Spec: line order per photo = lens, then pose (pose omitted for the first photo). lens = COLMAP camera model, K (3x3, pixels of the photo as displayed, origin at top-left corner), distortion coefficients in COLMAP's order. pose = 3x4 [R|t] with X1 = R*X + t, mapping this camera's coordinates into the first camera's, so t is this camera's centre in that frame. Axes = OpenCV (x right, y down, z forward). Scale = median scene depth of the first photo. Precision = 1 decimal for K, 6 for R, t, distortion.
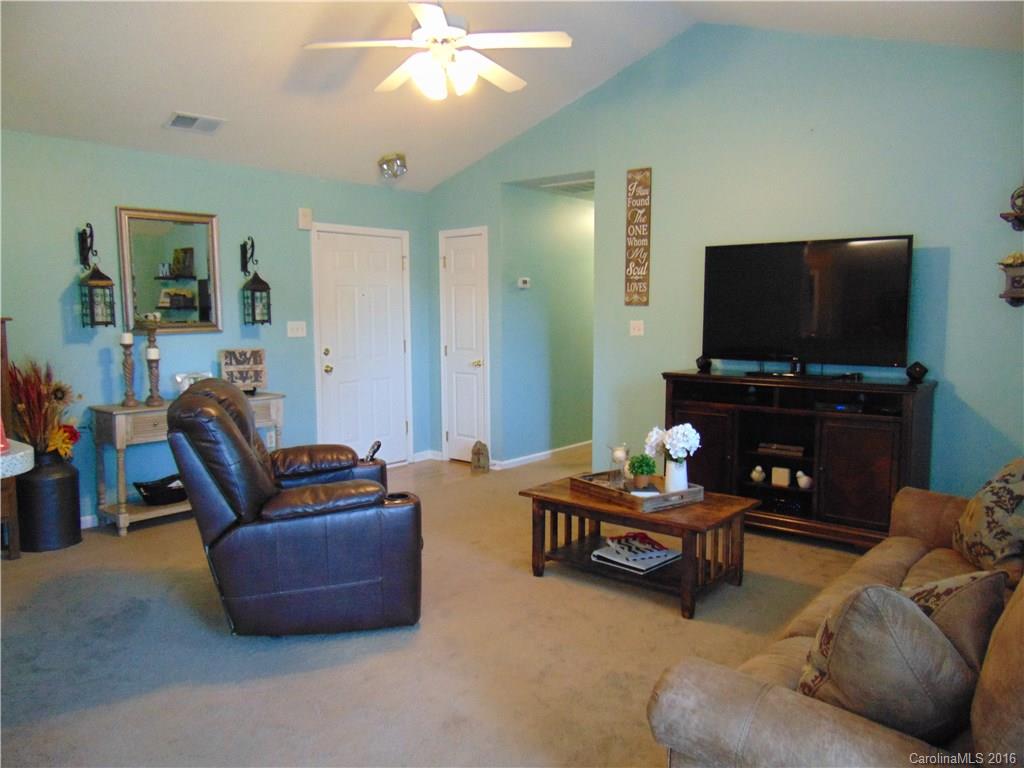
lens RADIAL K [[760.0, 0, 512.0], [0, 760.0, 384.0], [0, 0, 1]] dist [-0.048453, 0.081160]
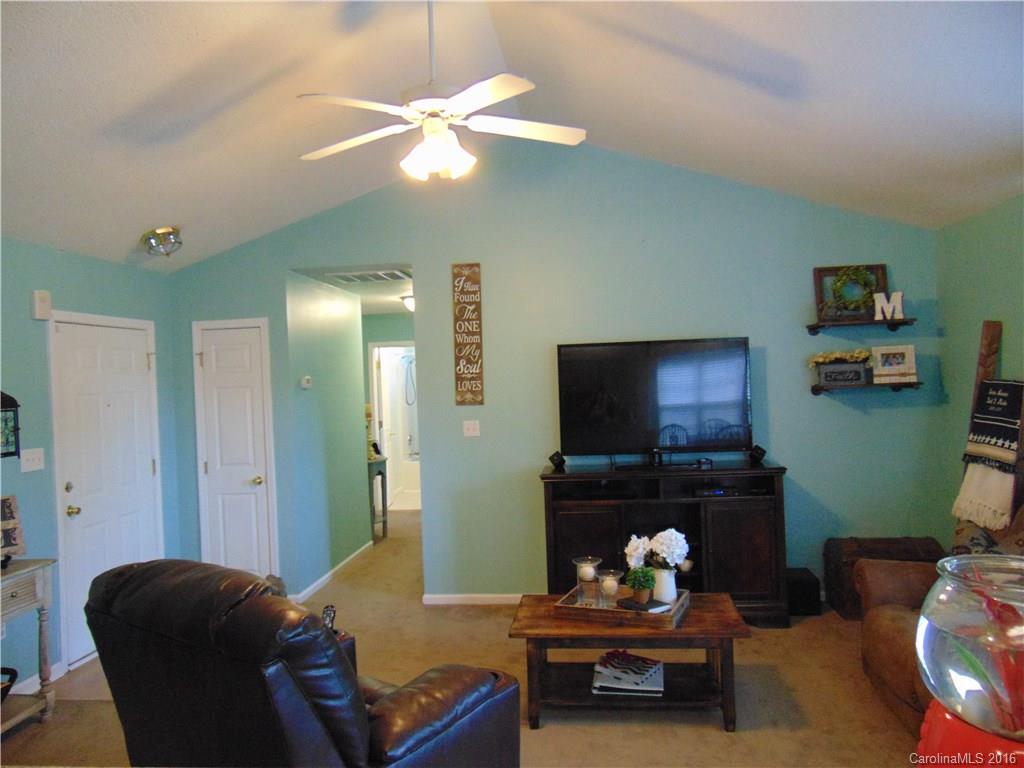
lens RADIAL K [[760.0, 0, 512.0], [0, 760.0, 384.0], [0, 0, 1]] dist [-0.048453, 0.081160]
pose [[0.829471, -0.032070, 0.557629, -0.329296], [0.089637, 0.993054, -0.076223, -0.053258], [-0.551311, 0.113209, 0.826583, 0.185754]]
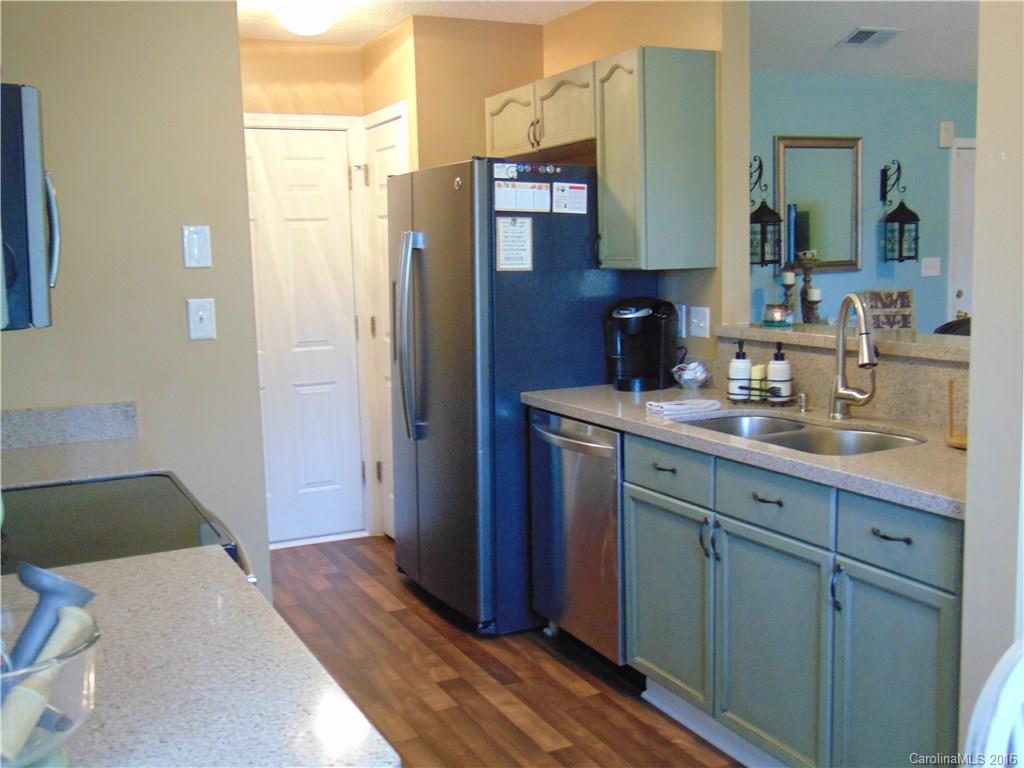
lens RADIAL K [[1049.0, 0, 512.0], [0, 1049.0, 384.0], [0, 0, 1]] dist [-0.000713, -0.007486]
pose [[0.915957, 0.028115, -0.400290, -0.260636], [-0.015187, 0.999257, 0.035433, 0.025587], [0.400988, -0.026376, 0.915703, -0.282589]]
